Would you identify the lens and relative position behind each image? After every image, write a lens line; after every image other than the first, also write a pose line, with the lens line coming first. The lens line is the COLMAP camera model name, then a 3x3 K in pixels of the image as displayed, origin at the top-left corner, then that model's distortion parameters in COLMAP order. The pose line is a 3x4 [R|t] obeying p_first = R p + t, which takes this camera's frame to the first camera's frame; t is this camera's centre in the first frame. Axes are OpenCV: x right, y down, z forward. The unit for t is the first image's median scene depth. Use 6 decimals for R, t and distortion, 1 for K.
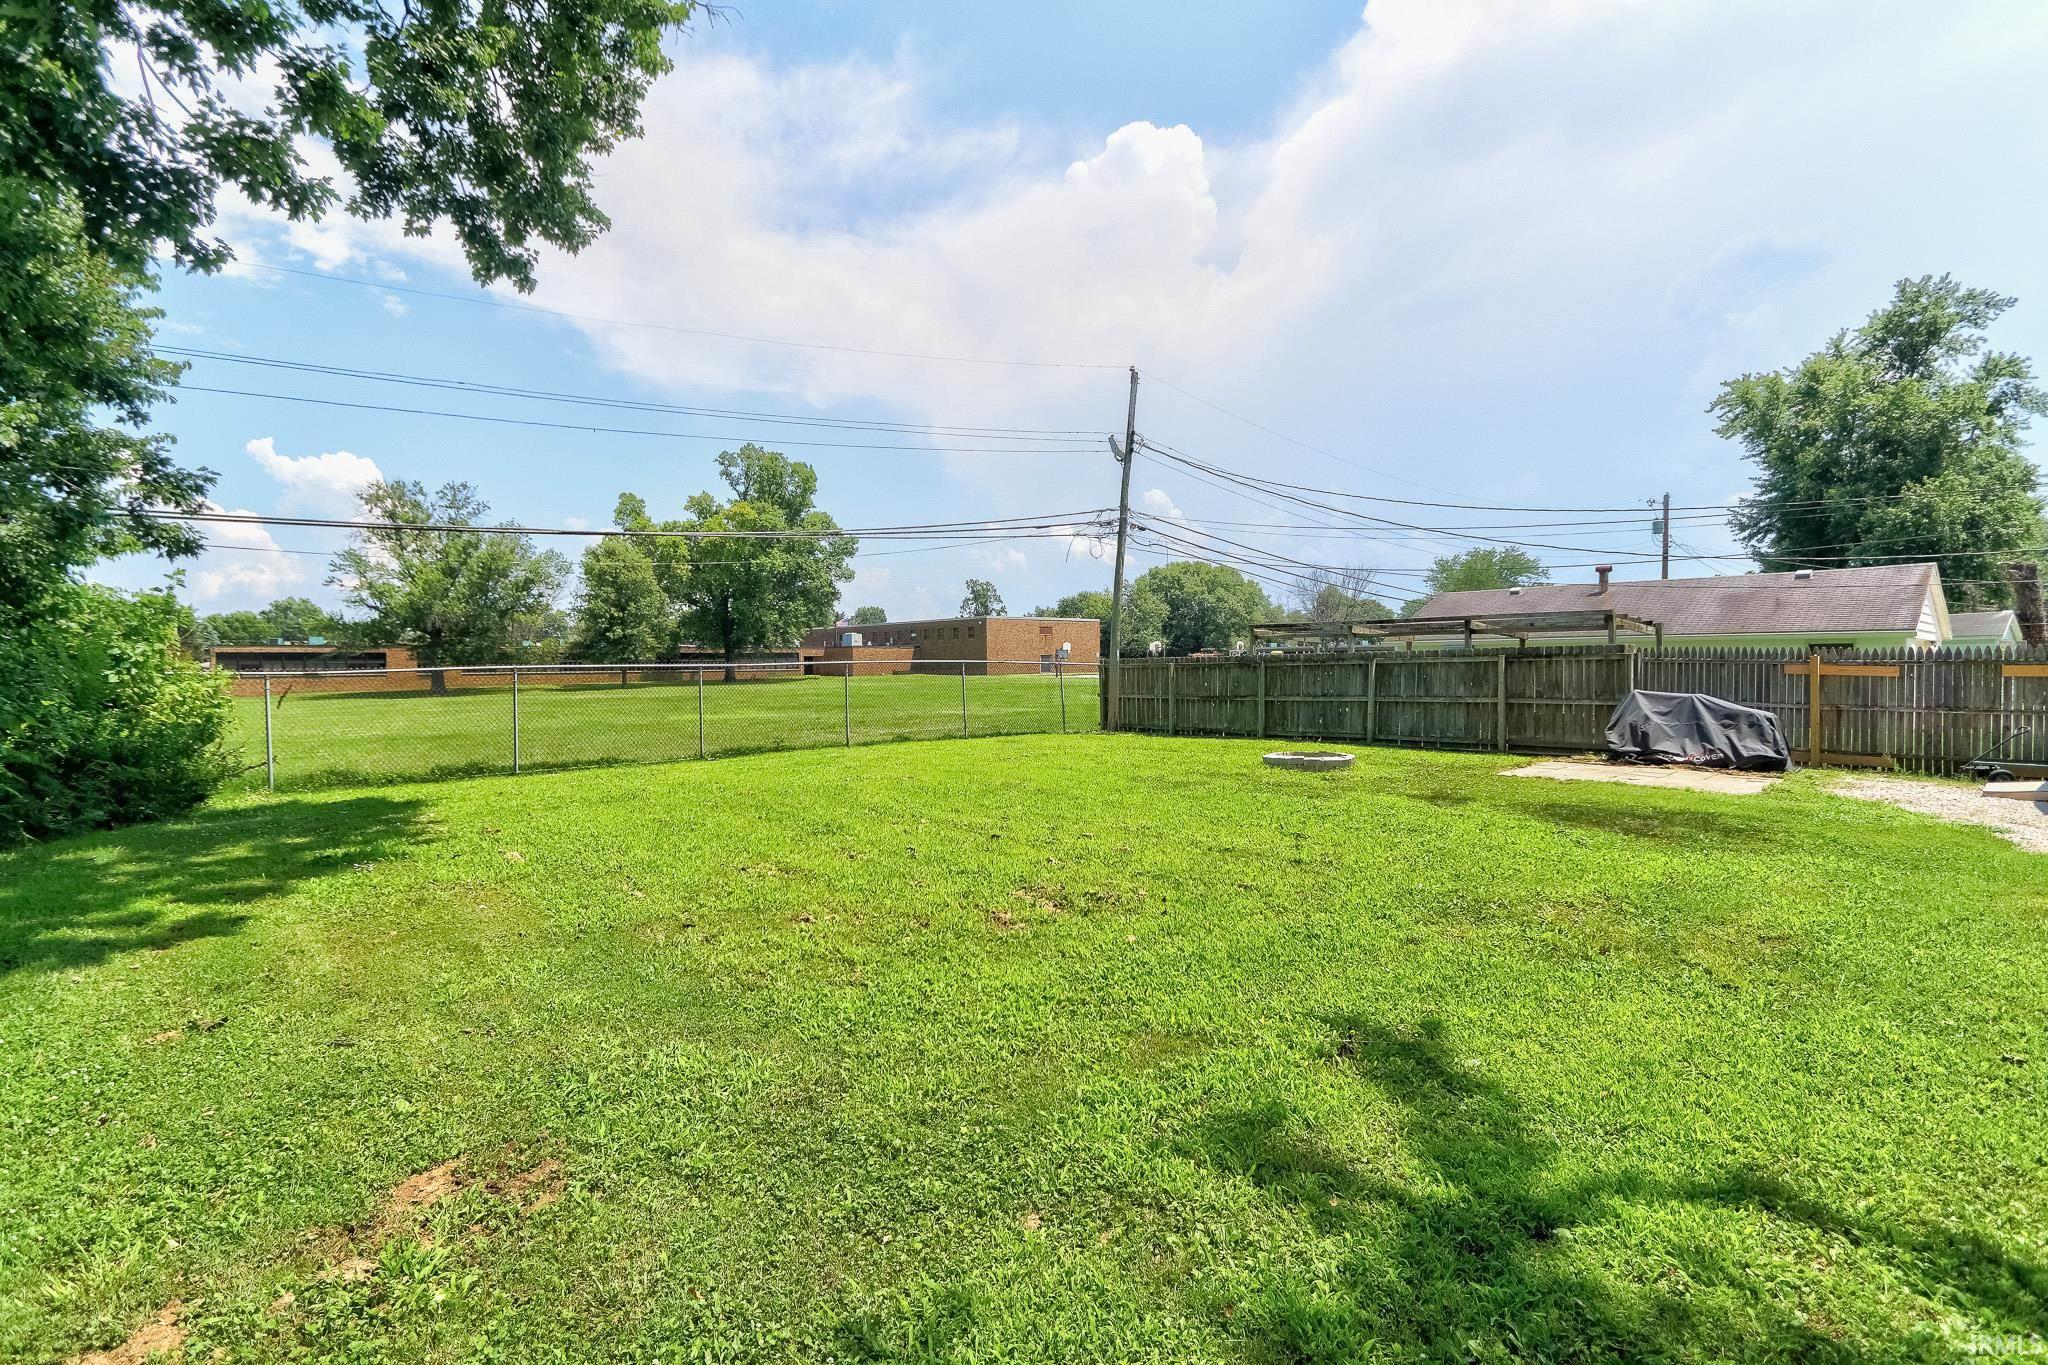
lens RADIAL K [[968.0, 0, 1024.0], [0, 968.0, 682.5], [0, 0, 1]] dist [0.002023, 0.000288]
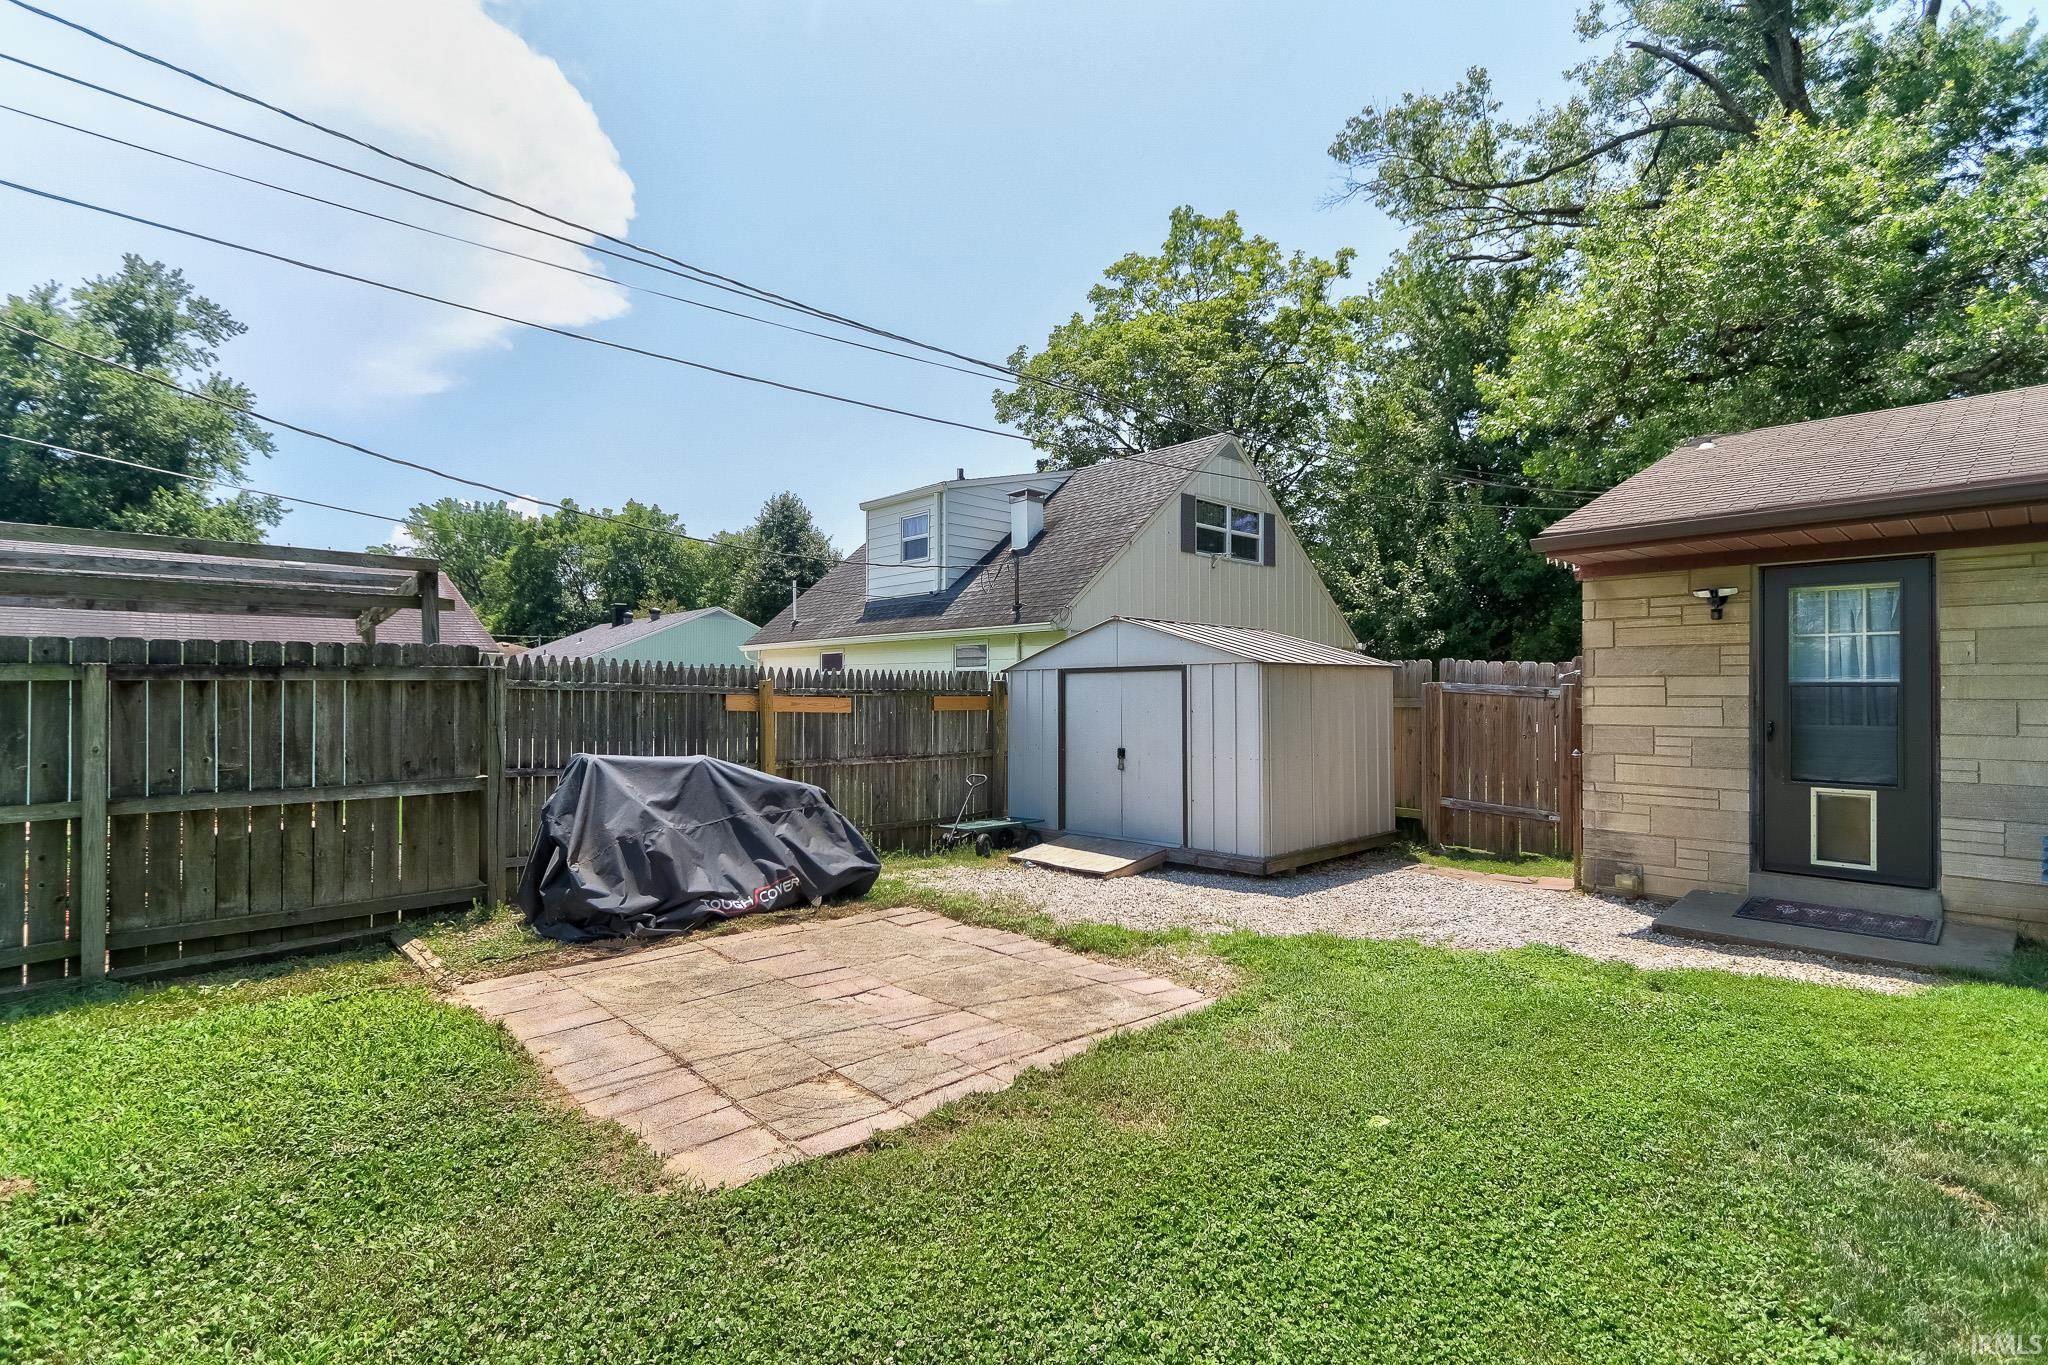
lens RADIAL K [[937.8, 0, 1024.0], [0, 937.8, 682.5], [0, 0, 1]] dist [0.000899, 0.000554]
pose [[-0.019476, 0.019931, 0.999612, 0.198957], [0.018320, 0.999641, -0.019574, -0.010813], [-0.999642, 0.017932, -0.019834, 0.737785]]
